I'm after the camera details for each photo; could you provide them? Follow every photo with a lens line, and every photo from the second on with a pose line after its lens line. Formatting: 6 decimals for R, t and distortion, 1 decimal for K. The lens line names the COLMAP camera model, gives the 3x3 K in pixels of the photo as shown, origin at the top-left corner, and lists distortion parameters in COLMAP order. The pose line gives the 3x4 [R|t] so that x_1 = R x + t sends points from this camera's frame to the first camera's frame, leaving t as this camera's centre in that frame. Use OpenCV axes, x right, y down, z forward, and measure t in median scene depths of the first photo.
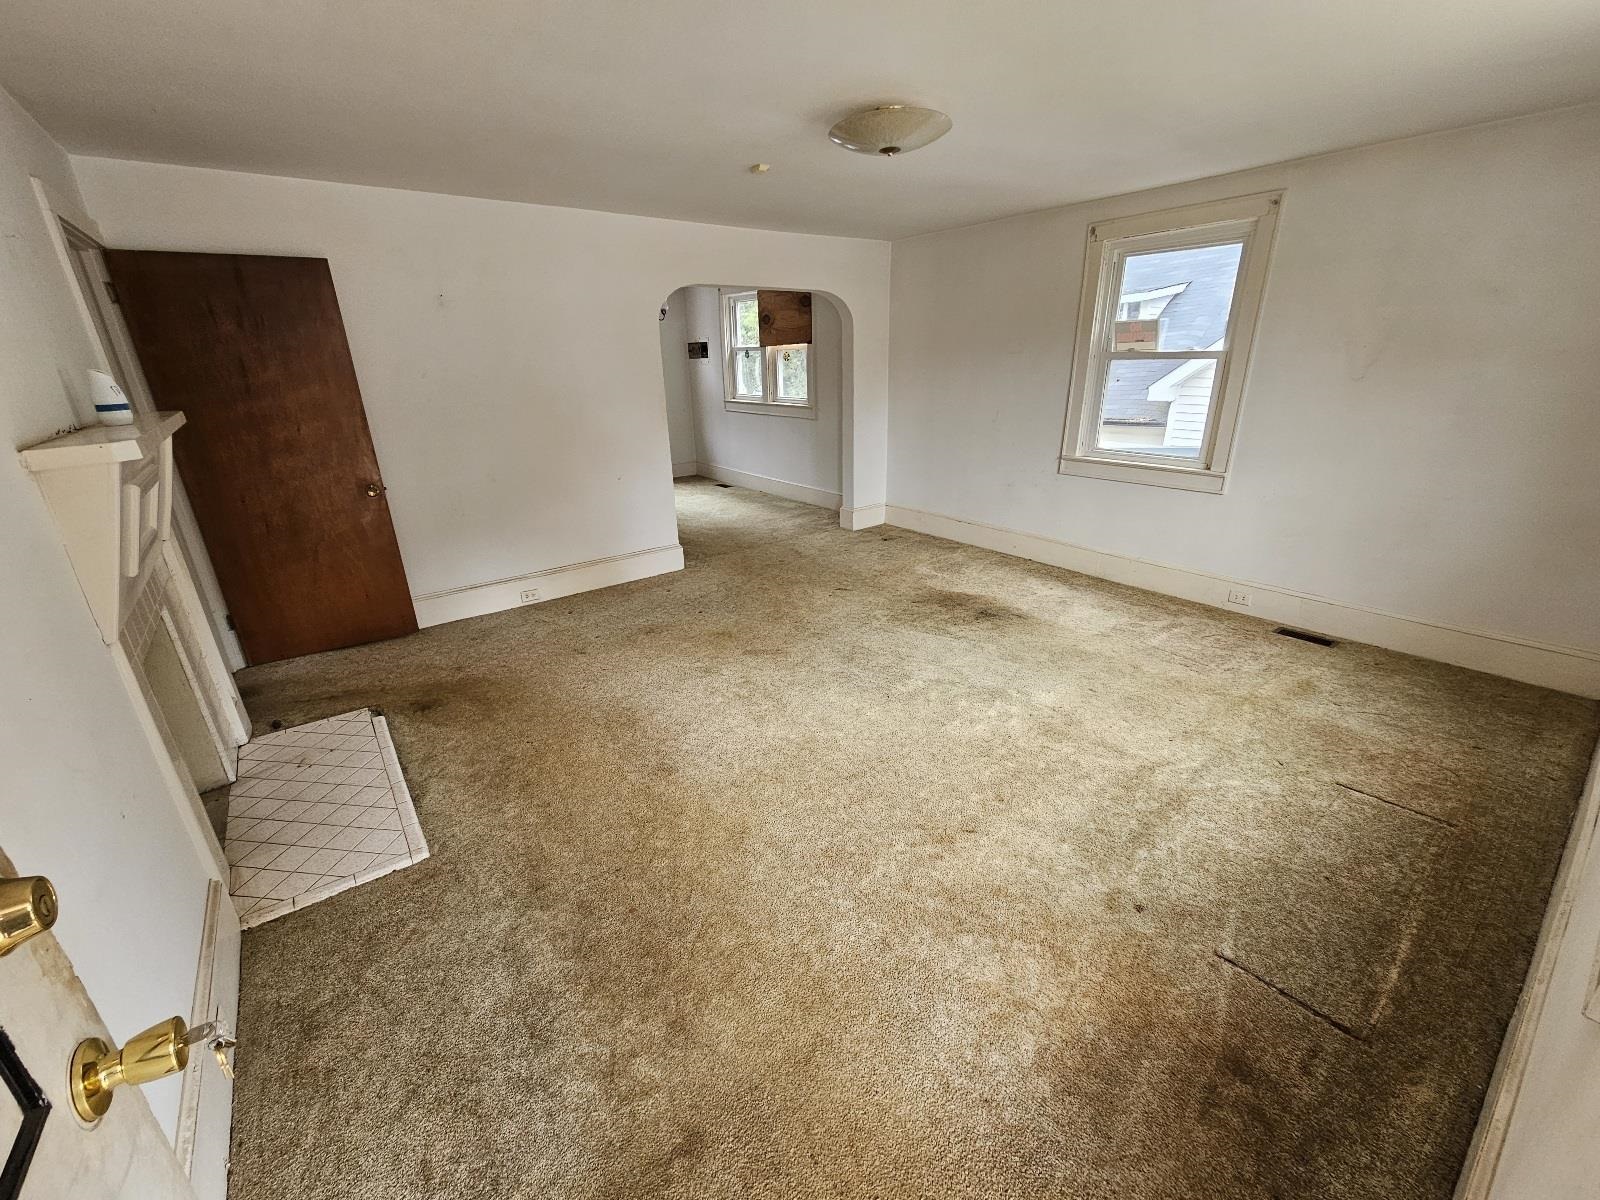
lens RADIAL K [[649.0, 0, 800.0], [0, 649.0, 600.0], [0, 0, 1]] dist [0.001268, 0.000275]
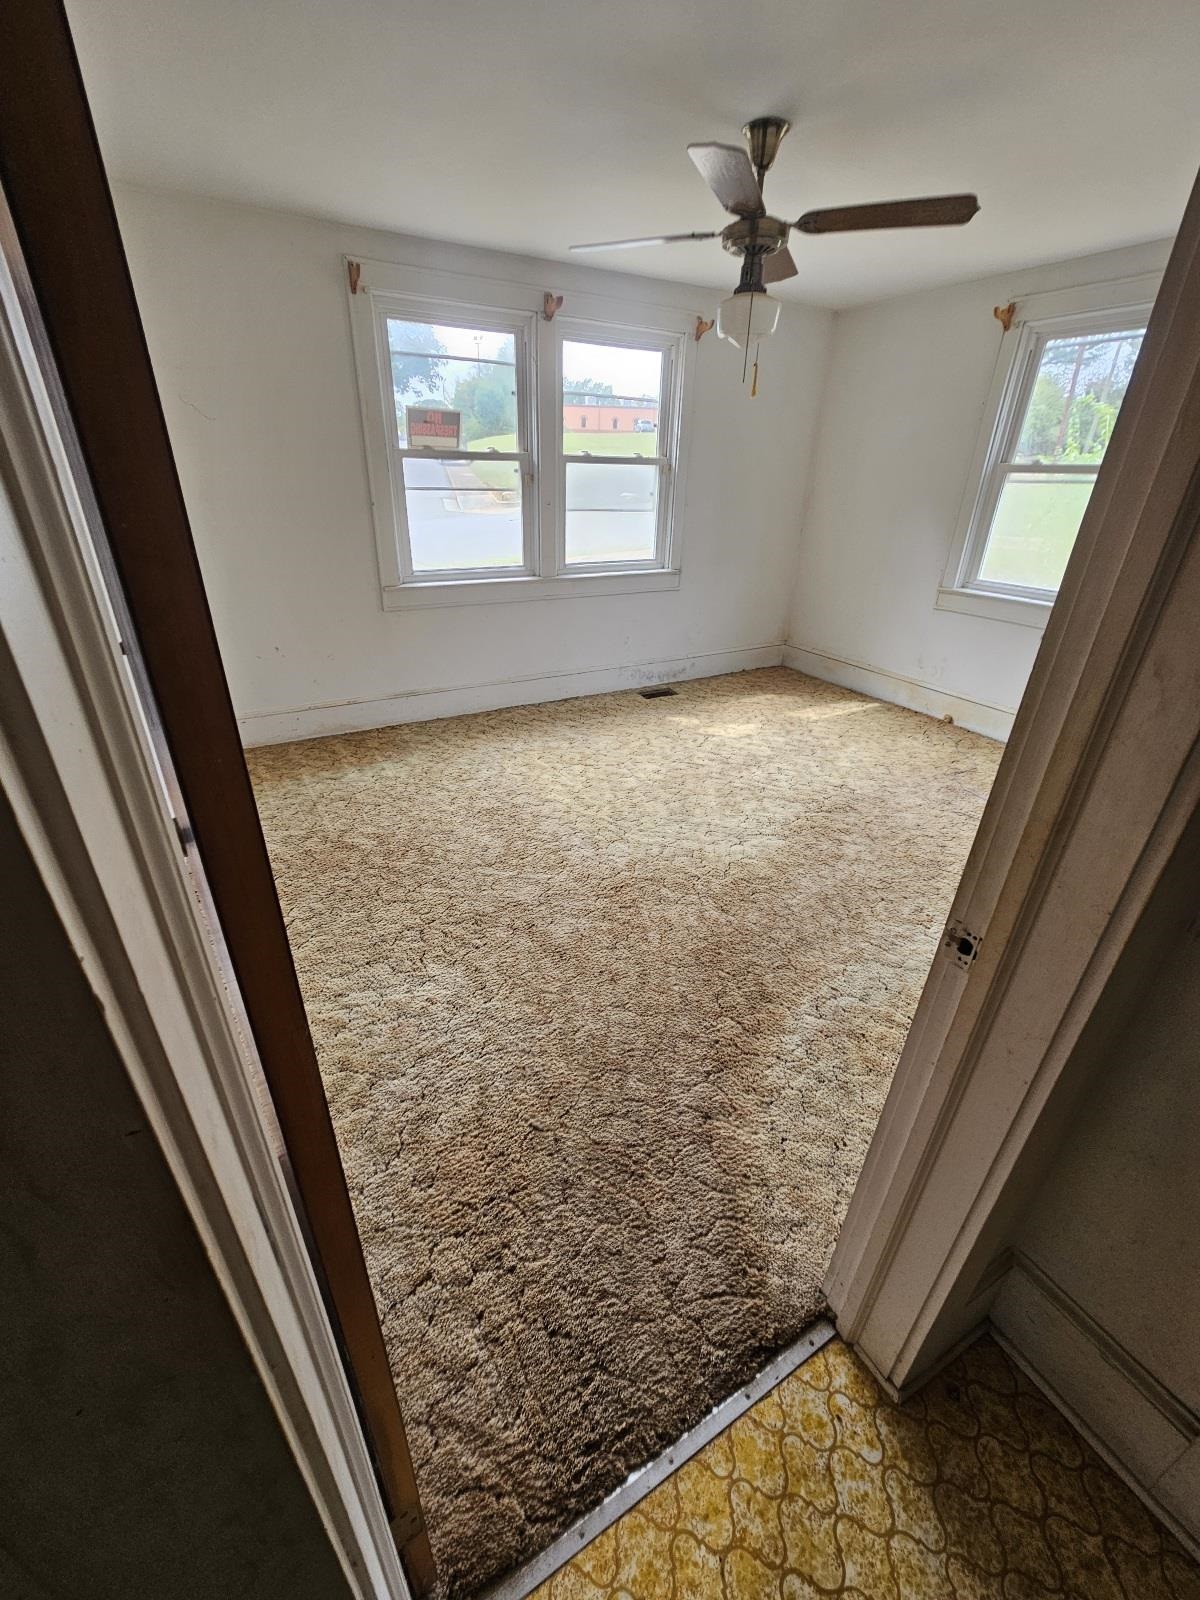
lens RADIAL K [[649.0, 0, 600.0], [0, 649.0, 800.0], [0, 0, 1]] dist [0.001268, 0.000275]
pose [[0.122113, -0.429545, 0.894751, -0.415301], [0.319334, 0.870566, 0.374353, -0.232713], [-0.939741, 0.240011, 0.243476, 0.703827]]
